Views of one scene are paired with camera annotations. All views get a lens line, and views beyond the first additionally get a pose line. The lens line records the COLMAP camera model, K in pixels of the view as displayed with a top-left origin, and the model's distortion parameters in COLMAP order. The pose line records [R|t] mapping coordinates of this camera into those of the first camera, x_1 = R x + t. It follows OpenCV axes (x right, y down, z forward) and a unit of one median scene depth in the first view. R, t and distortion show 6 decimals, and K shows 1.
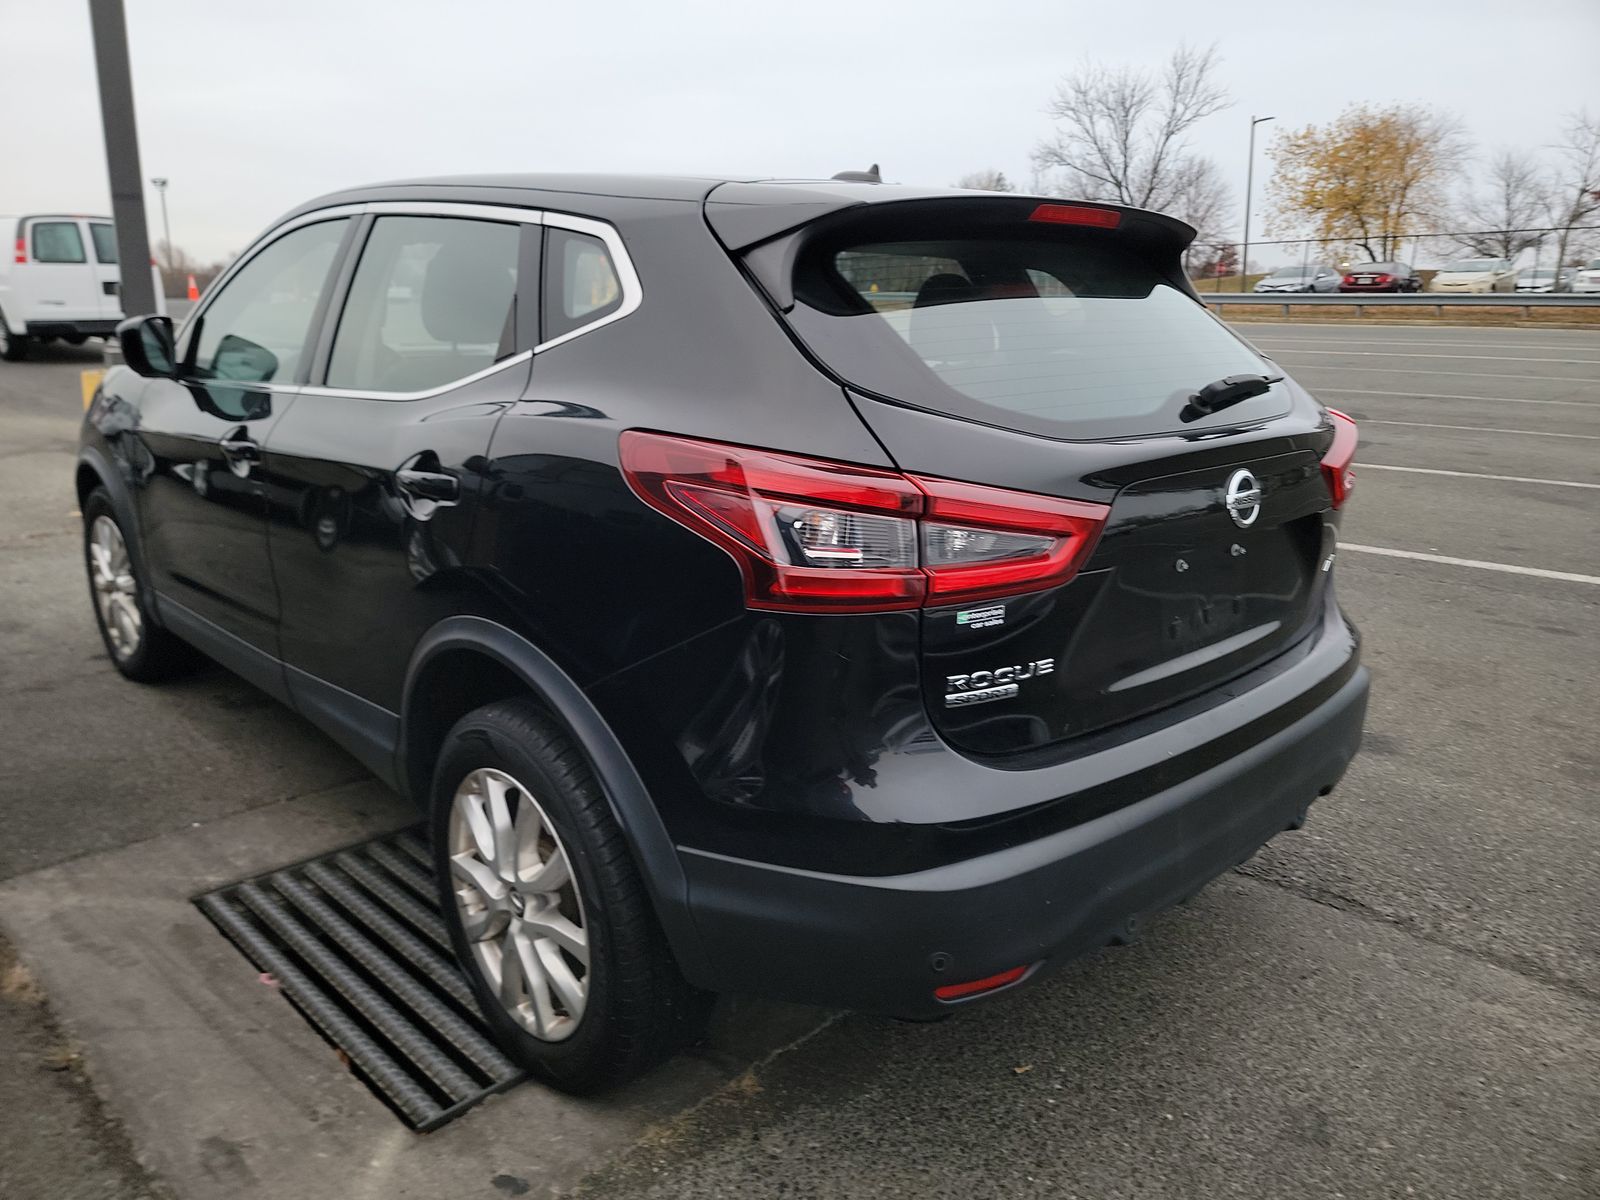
lens RADIAL K [[1150.1, 0, 751.2], [0, 1150.1, 602.4], [0, 0, 1]] dist [0.044298, -0.002727]
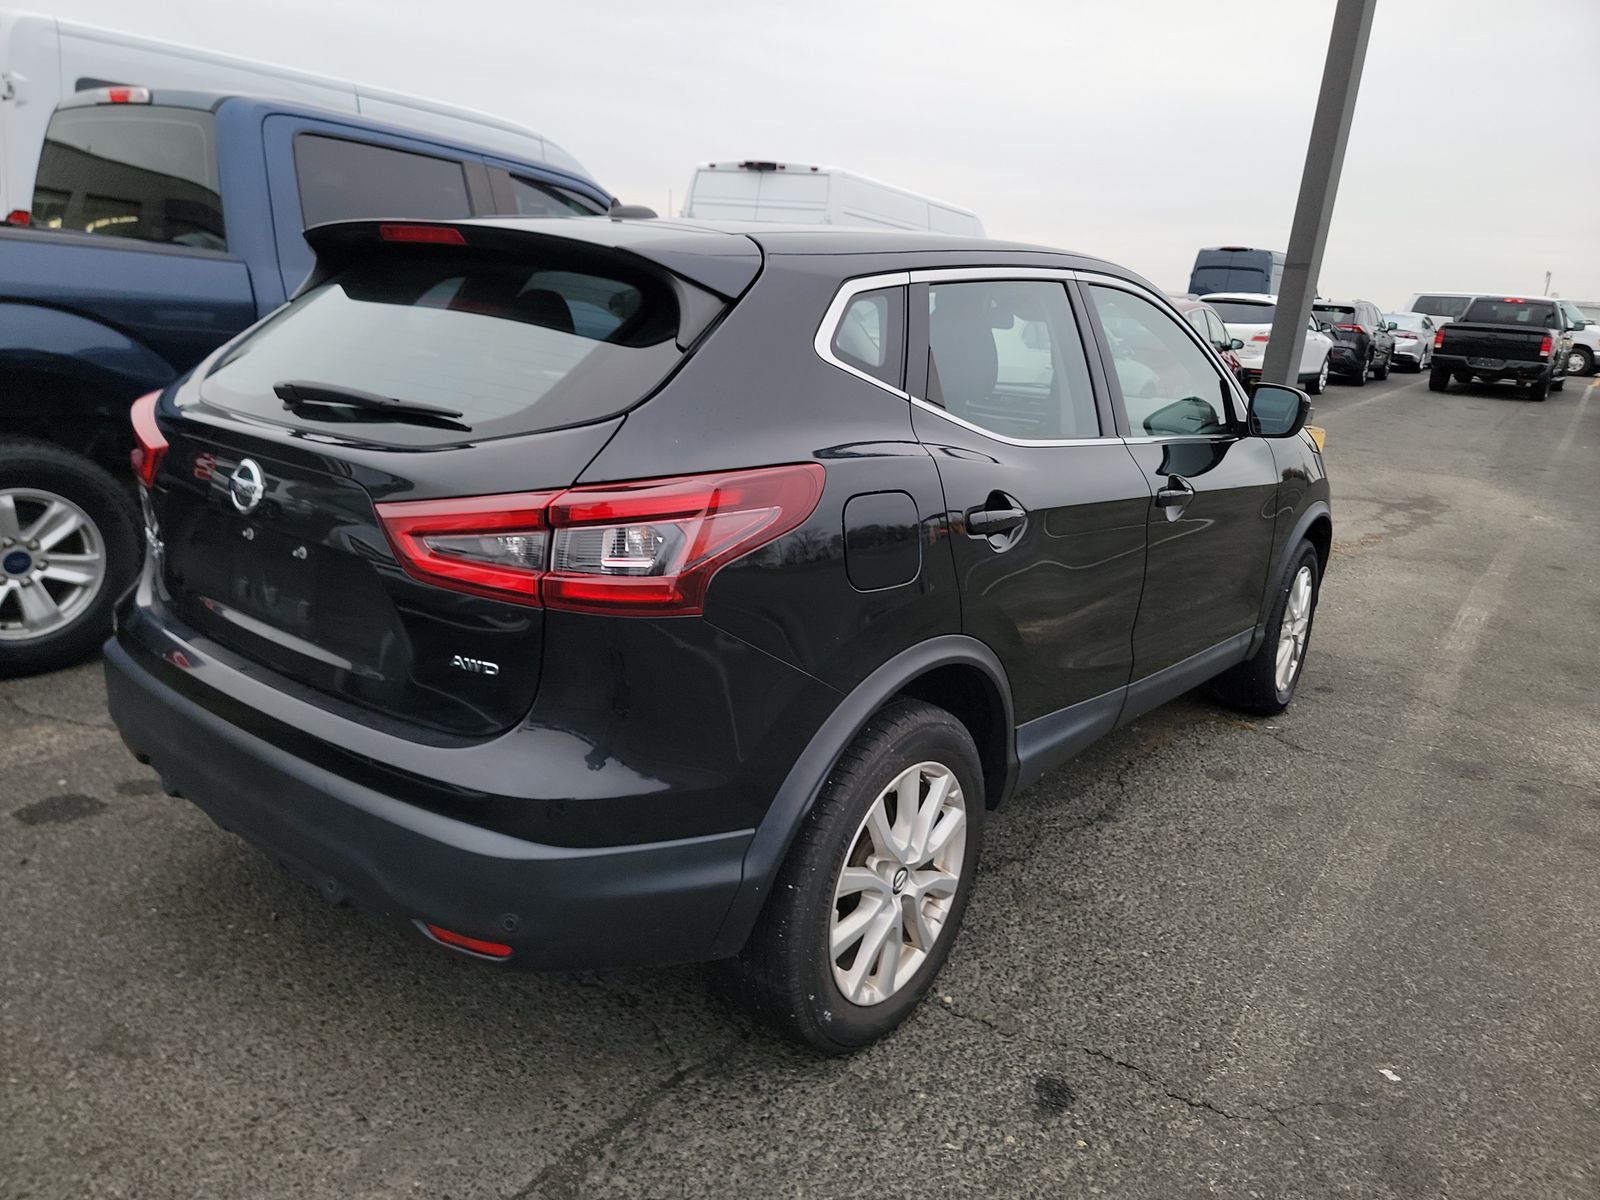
lens RADIAL K [[1150.1, 0, 751.2], [0, 1150.1, 602.4], [0, 0, 1]] dist [0.044298, -0.002727]
pose [[0.110537, 0.241399, -0.964110, 1.632677], [-0.319761, 0.927115, 0.195475, -0.368135], [0.941029, 0.286677, 0.179670, 1.351601]]
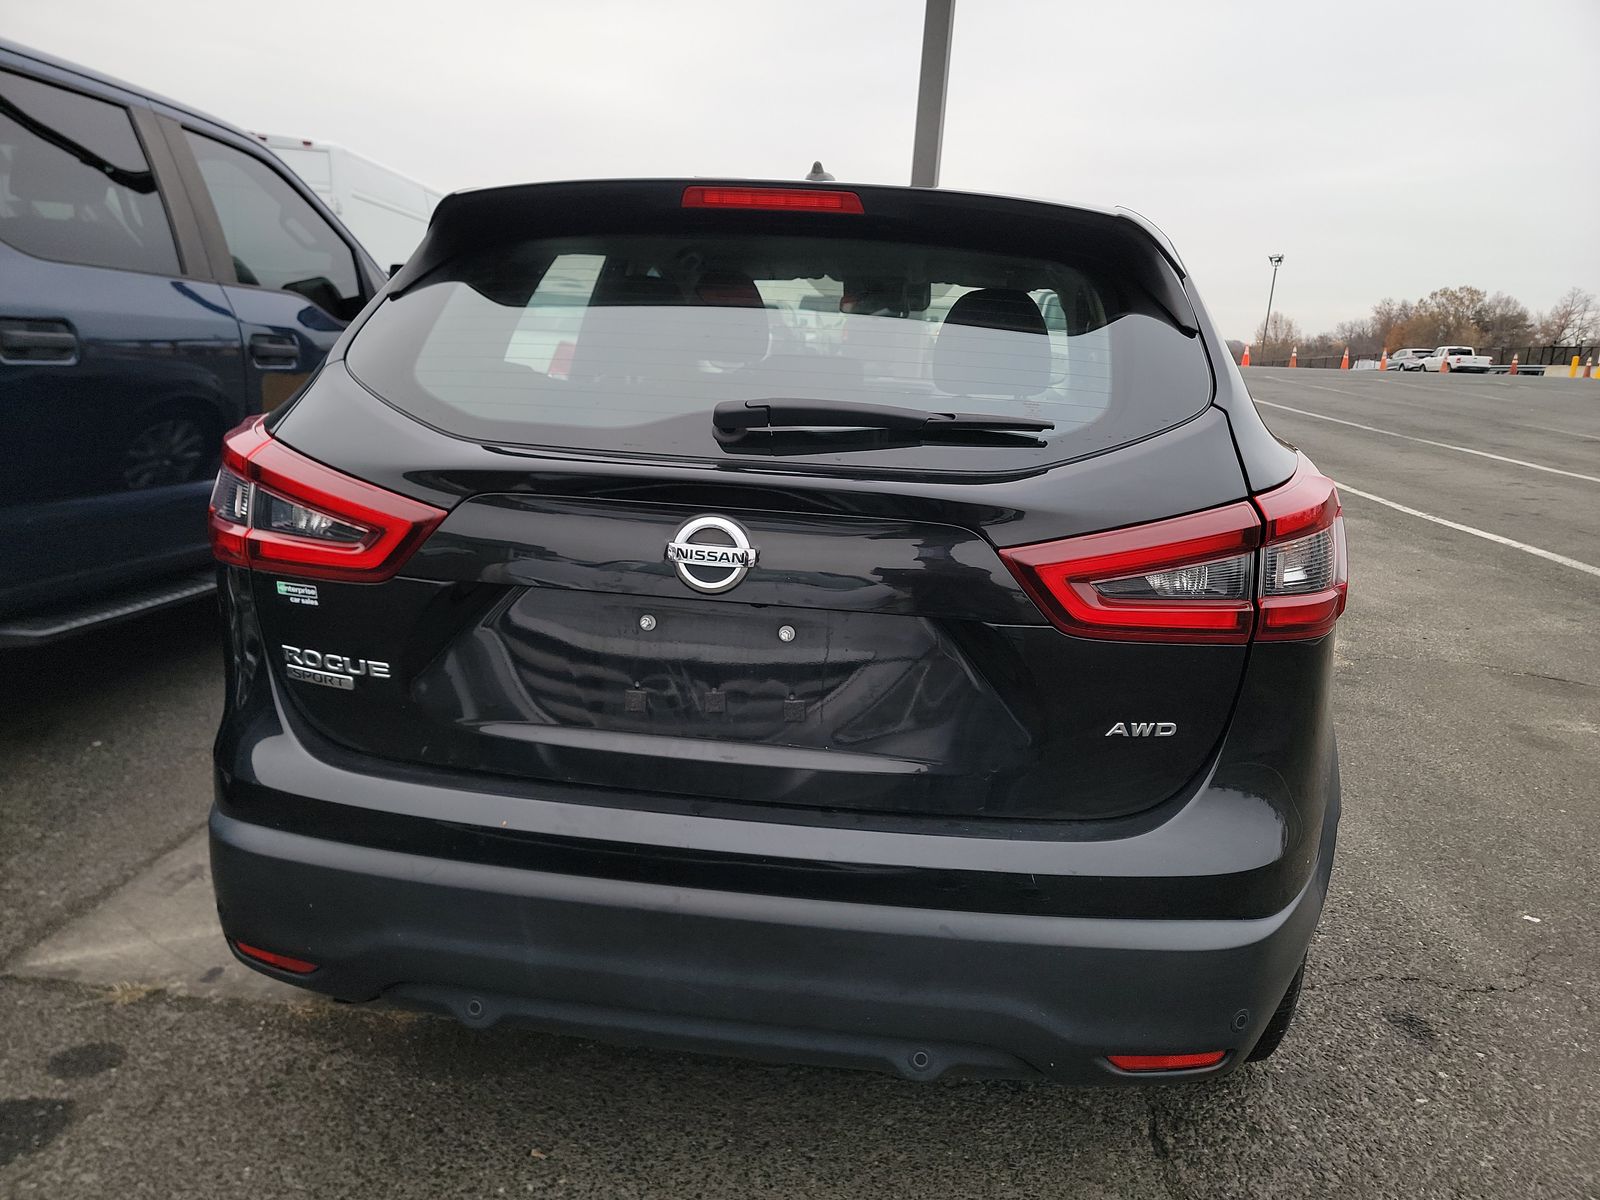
lens RADIAL K [[1135.4, 0, 827.0], [0, 1135.4, 628.9], [0, 0, 1]] dist [0.137470, -0.131384]
pose [[0.613464, 0.200750, -0.763780, 1.125671], [-0.232669, 0.970168, 0.068119, -0.118660], [0.754670, 0.135919, 0.641872, 0.625294]]
